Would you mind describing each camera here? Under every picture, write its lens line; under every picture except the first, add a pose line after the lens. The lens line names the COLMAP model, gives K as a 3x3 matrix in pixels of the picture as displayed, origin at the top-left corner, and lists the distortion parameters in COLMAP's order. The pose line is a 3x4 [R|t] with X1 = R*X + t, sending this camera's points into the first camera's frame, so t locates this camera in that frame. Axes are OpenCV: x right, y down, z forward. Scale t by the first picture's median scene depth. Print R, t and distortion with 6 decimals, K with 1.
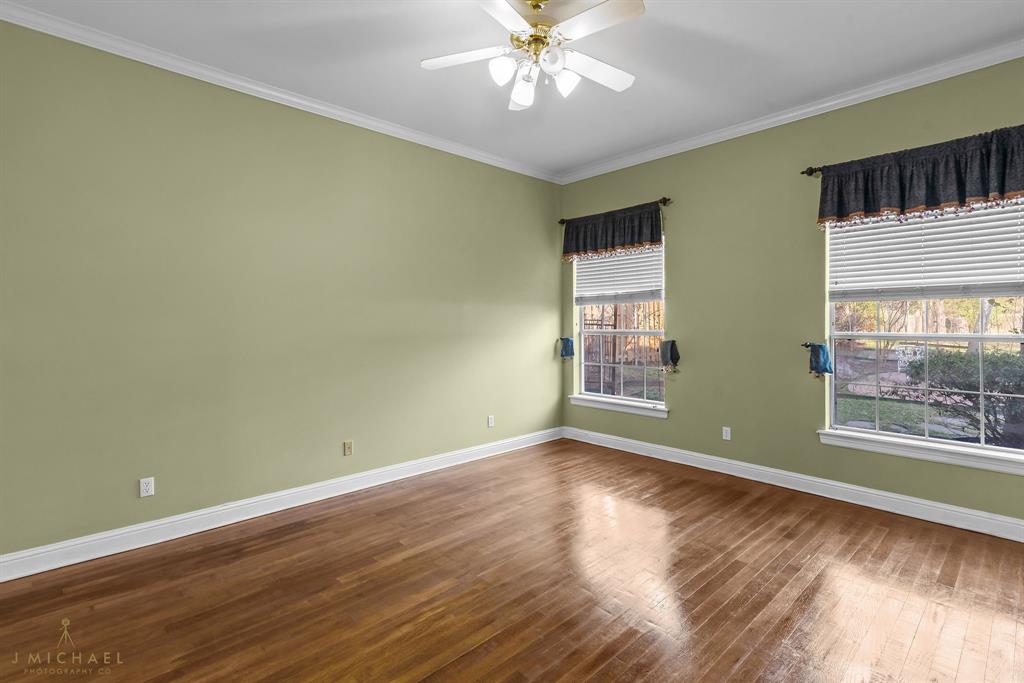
lens RADIAL K [[479.7, 0, 510.5], [0, 479.7, 327.1], [0, 0, 1]] dist [0.016162, -0.000346]
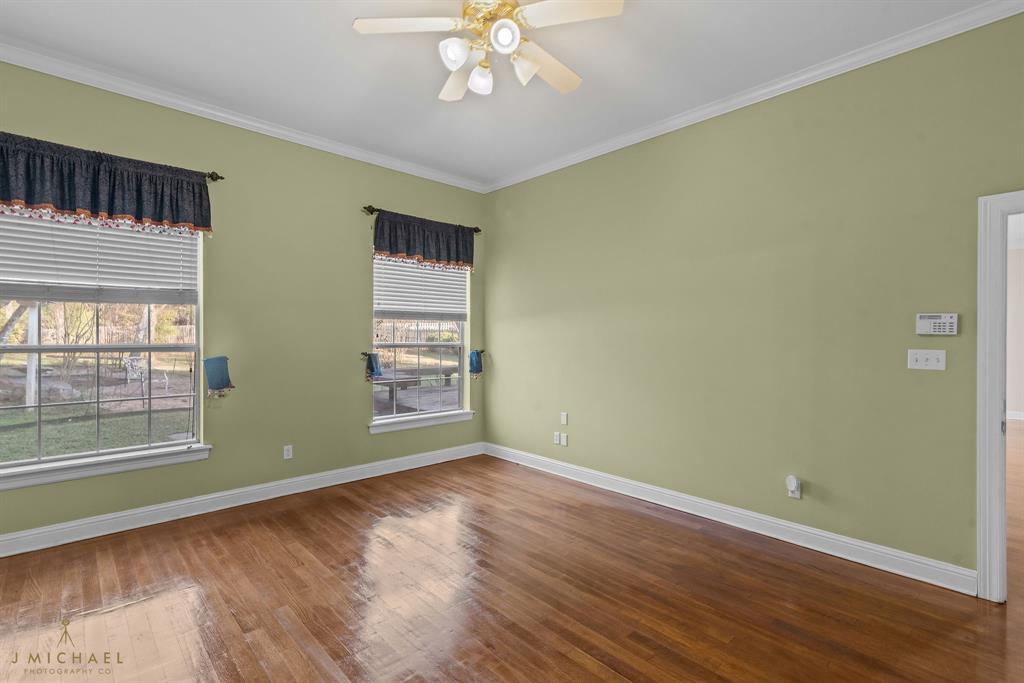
lens RADIAL K [[484.7, 0, 513.4], [0, 484.7, 337.9], [0, 0, 1]] dist [0.039773, -0.000124]
pose [[0.010750, -0.004560, 0.999932, -0.620605], [0.002828, 0.999986, 0.004530, -0.007251], [-0.999938, 0.002779, 0.010763, 0.669400]]
